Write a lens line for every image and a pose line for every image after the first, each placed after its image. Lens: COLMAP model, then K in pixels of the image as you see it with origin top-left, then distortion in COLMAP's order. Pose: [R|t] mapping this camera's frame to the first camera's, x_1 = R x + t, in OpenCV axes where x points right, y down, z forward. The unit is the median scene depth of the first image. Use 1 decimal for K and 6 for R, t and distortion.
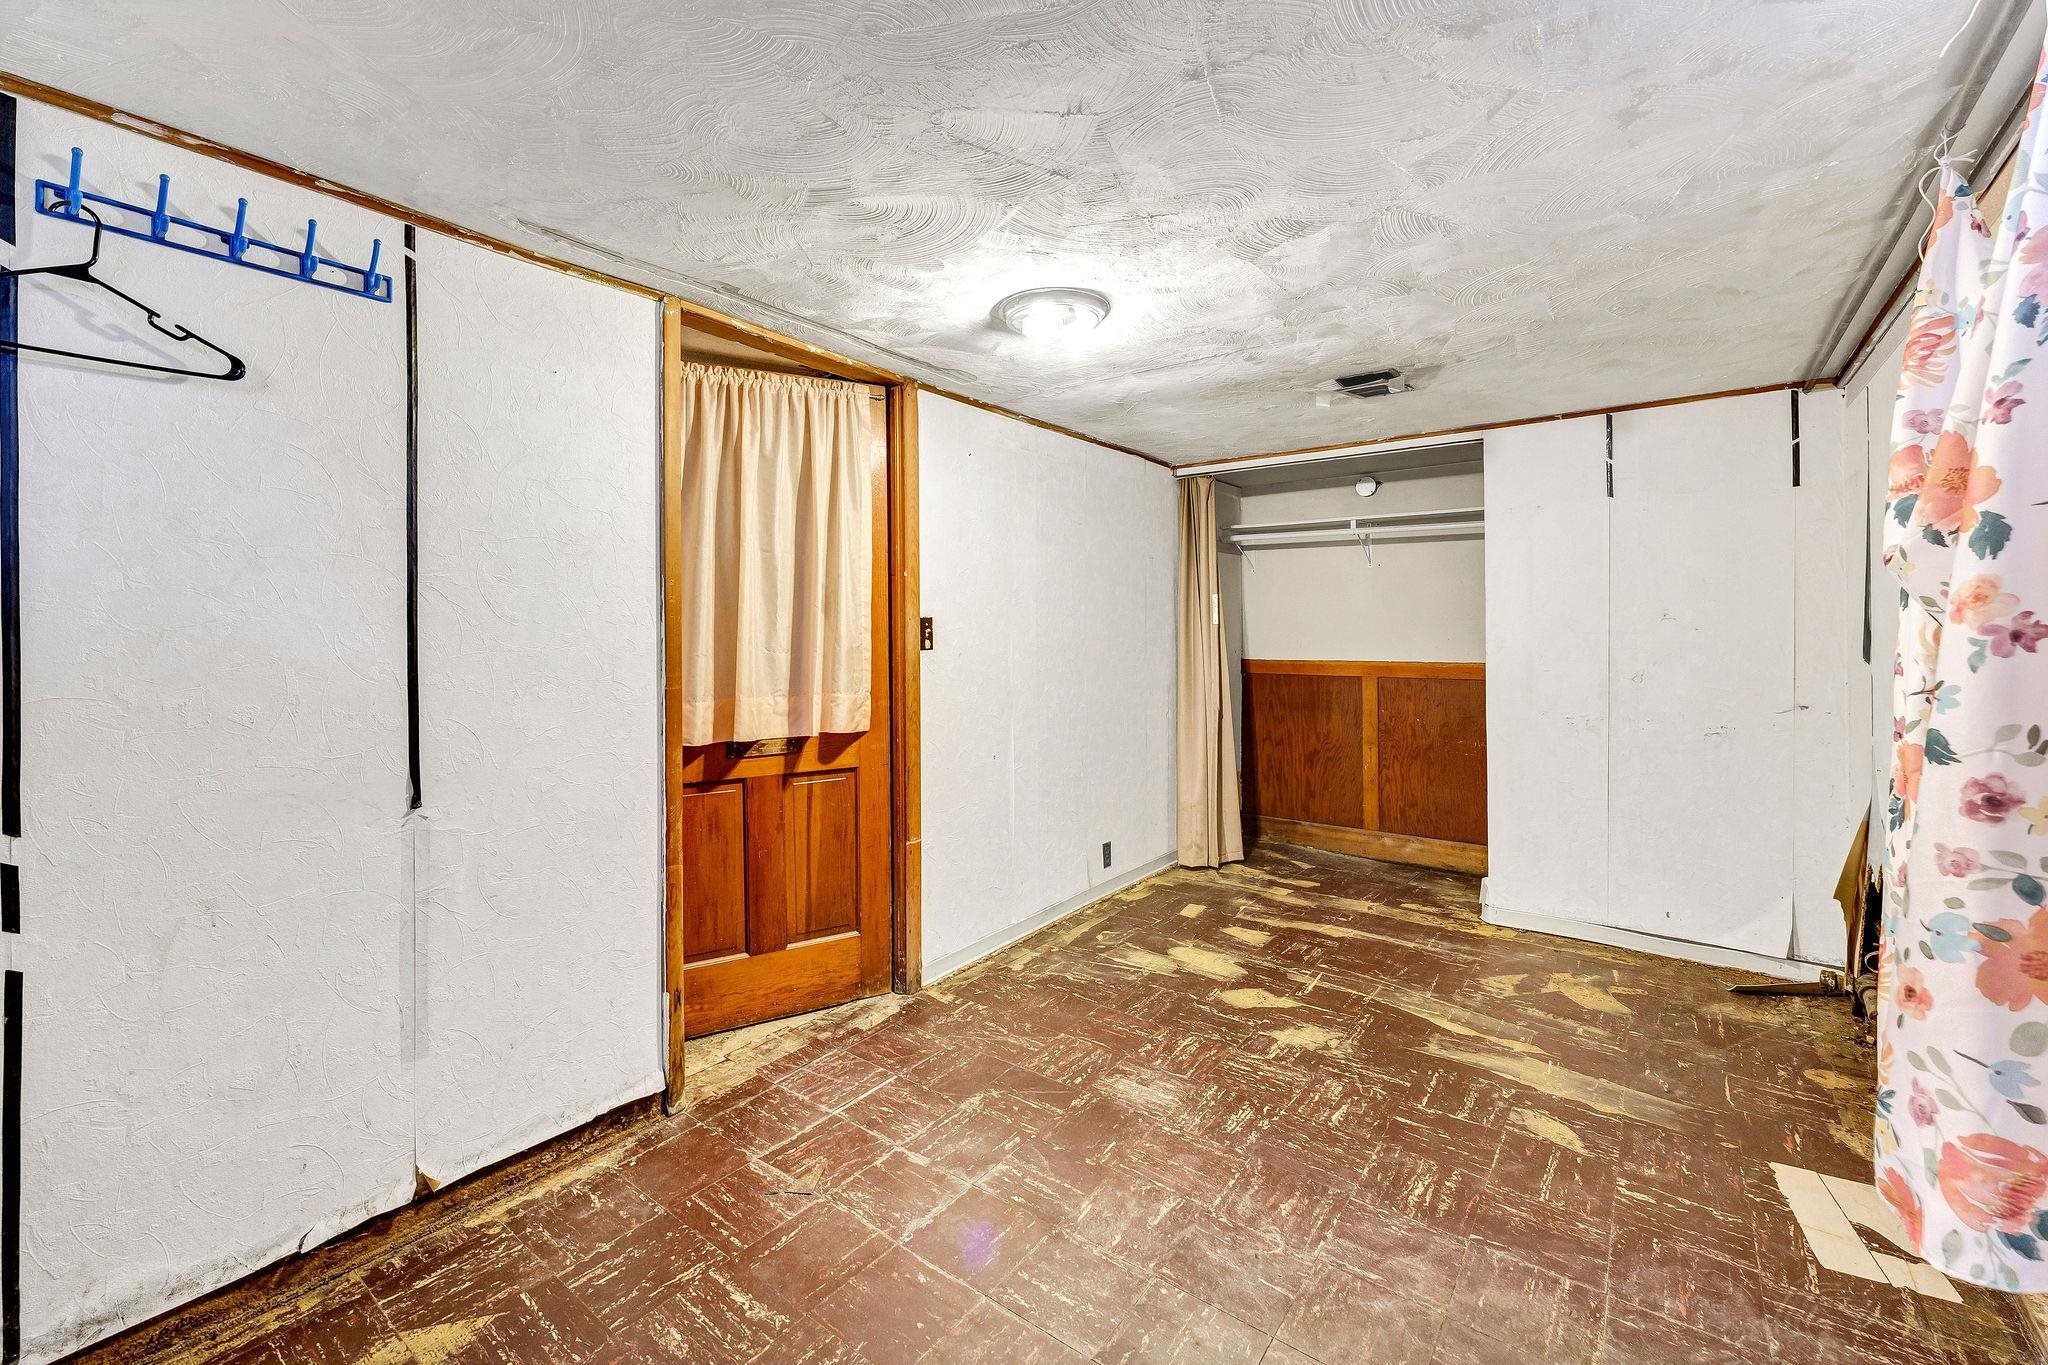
lens RADIAL K [[843.2, 0, 1021.6], [0, 843.2, 648.2], [0, 0, 1]] dist [0.006343, -0.000715]
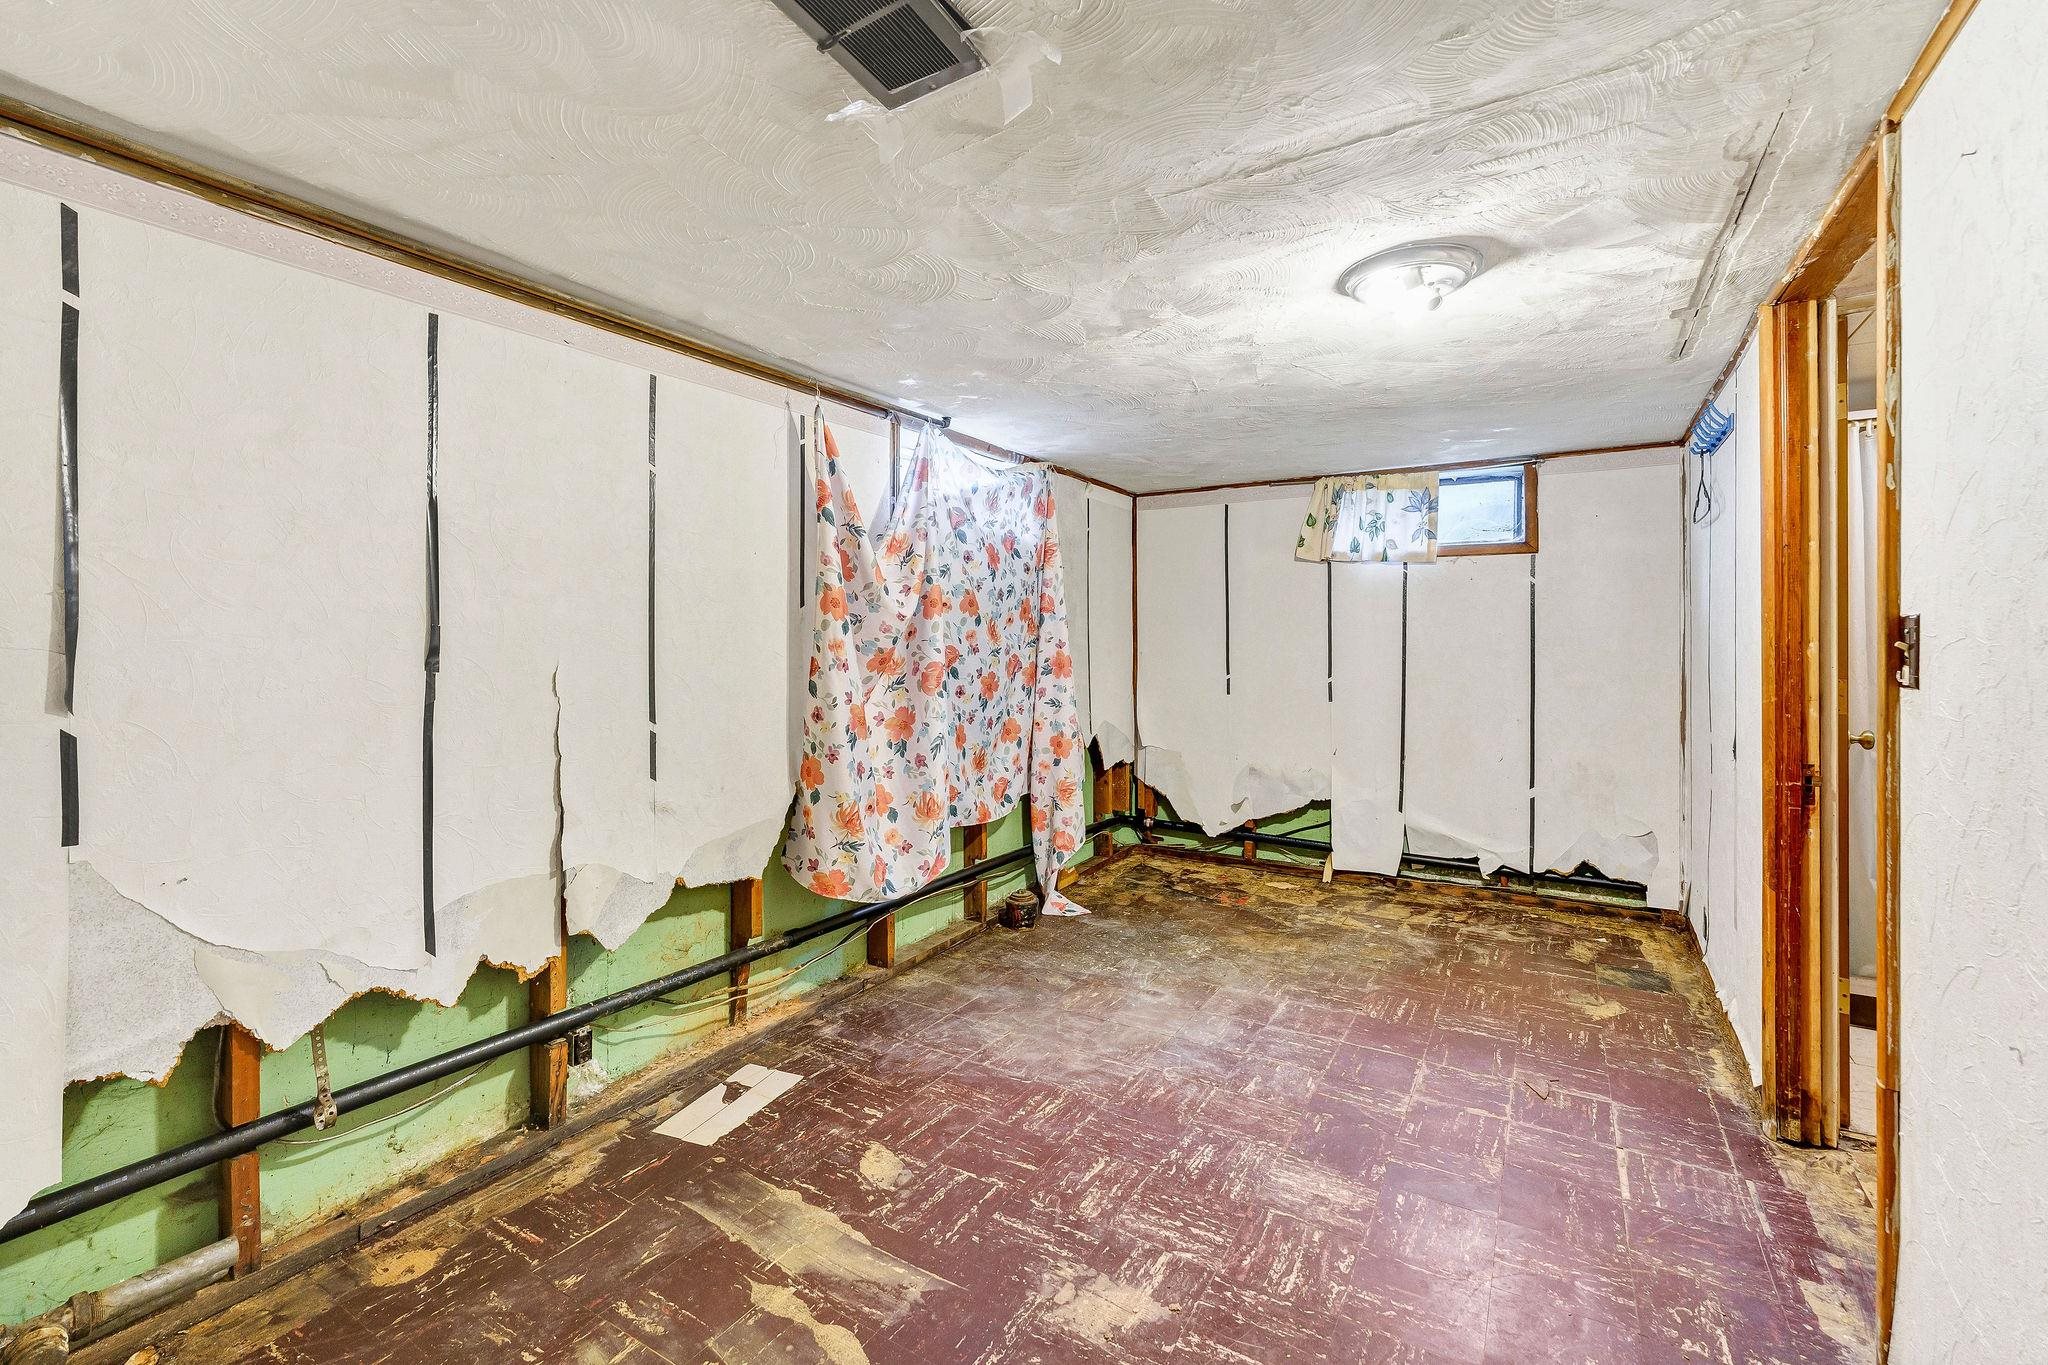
lens RADIAL K [[843.2, 0, 1021.6], [0, 843.2, 648.2], [0, 0, 1]] dist [0.006343, -0.000715]
pose [[-0.996039, 0.003062, -0.088865, 0.531138], [0.000518, 0.999590, 0.028635, -0.039479], [0.088916, 0.028476, -0.995632, 1.876893]]
